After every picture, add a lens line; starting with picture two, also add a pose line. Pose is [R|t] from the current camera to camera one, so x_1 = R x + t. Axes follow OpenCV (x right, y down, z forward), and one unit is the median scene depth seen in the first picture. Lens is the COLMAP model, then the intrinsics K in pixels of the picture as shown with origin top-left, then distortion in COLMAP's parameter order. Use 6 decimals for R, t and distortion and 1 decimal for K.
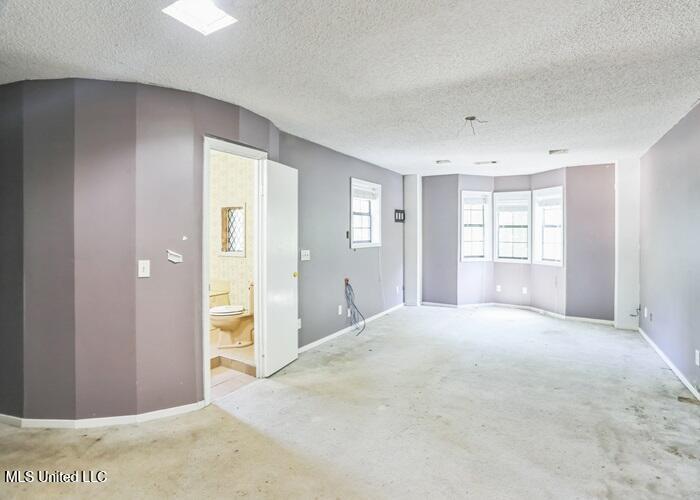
lens RADIAL K [[352.8, 0, 349.7], [0, 352.8, 235.4], [0, 0, 1]] dist [-0.046335, -0.000281]
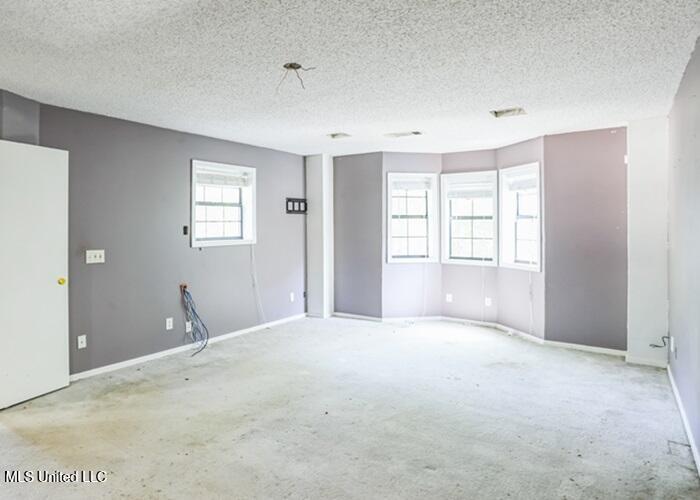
lens RADIAL K [[364.4, 0, 297.0], [0, 364.4, 225.3], [0, 0, 1]] dist [-0.022166, 0.000395]
pose [[0.979540, -0.002698, -0.201234, 0.287244], [0.001801, 0.999988, -0.004641, -0.006293], [0.201244, 0.004183, 0.979532, 0.162635]]
